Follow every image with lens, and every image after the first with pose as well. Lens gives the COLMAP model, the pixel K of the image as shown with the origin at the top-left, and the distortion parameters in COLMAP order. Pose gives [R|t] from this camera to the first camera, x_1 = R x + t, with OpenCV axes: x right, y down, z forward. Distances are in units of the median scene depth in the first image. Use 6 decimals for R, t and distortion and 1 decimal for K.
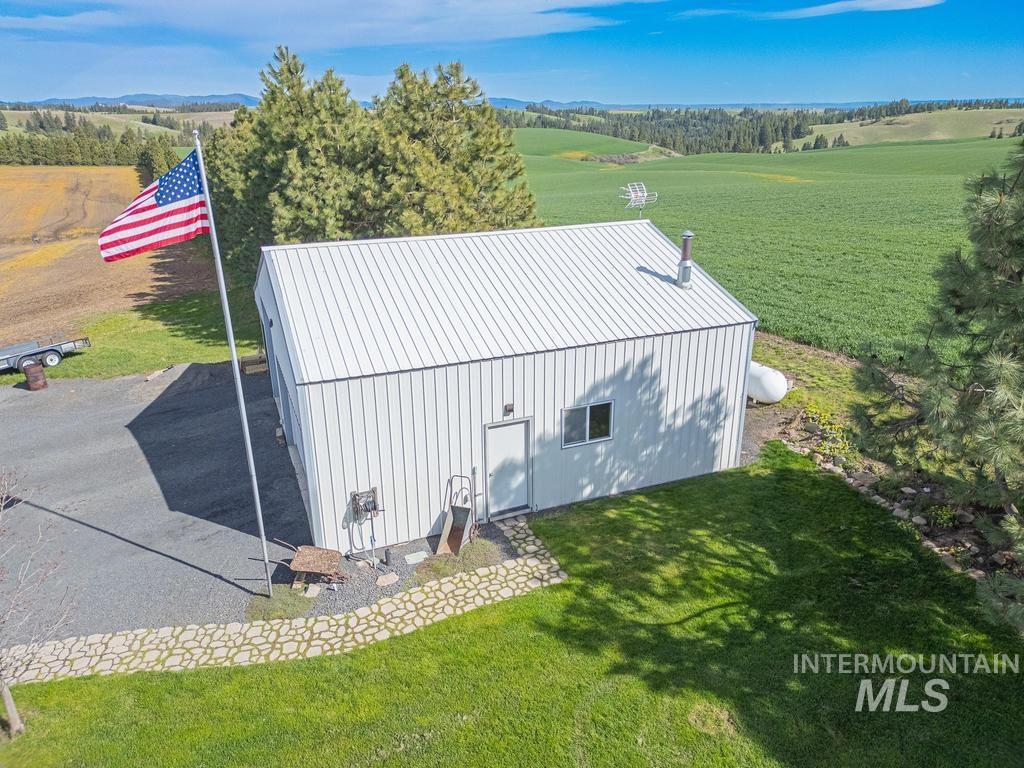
lens RADIAL K [[723.4, 0, 512.0], [0, 723.4, 384.0], [0, 0, 1]] dist [0.044382, 0.000311]
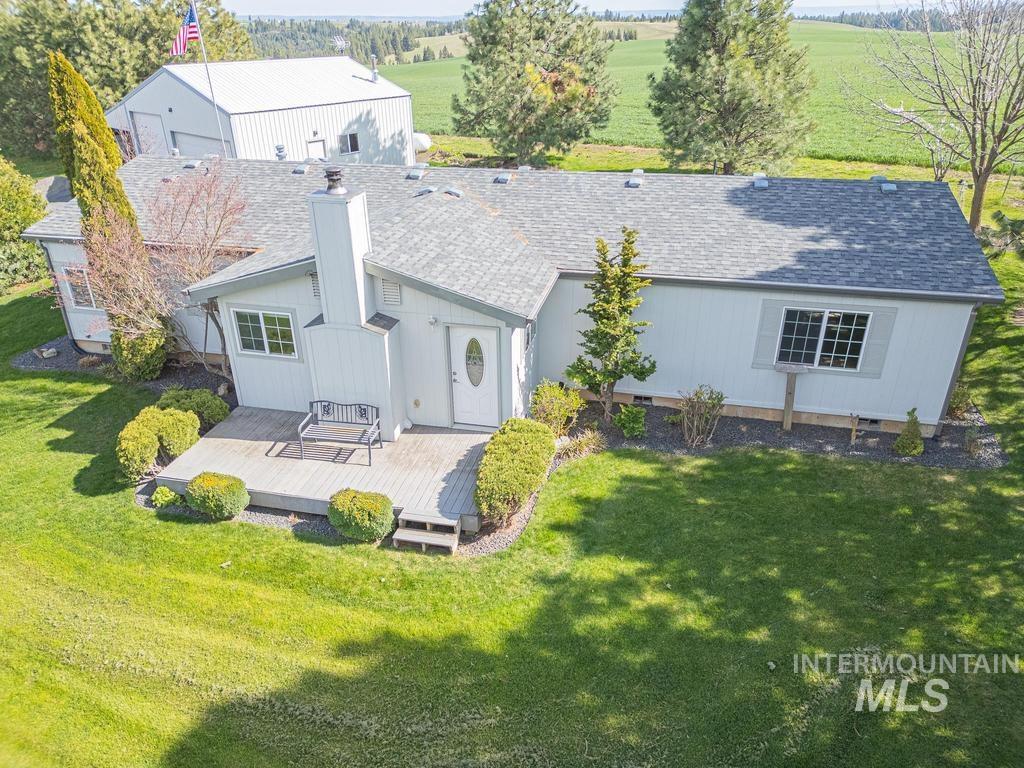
lens RADIAL K [[721.9, 0, 512.0], [0, 721.9, 384.0], [0, 0, 1]] dist [0.026465, -0.000900]
pose [[0.884496, -0.213376, 0.414895, -0.310793], [0.169759, 0.975520, 0.139798, 0.320194], [-0.434568, -0.053218, 0.899065, -0.730138]]
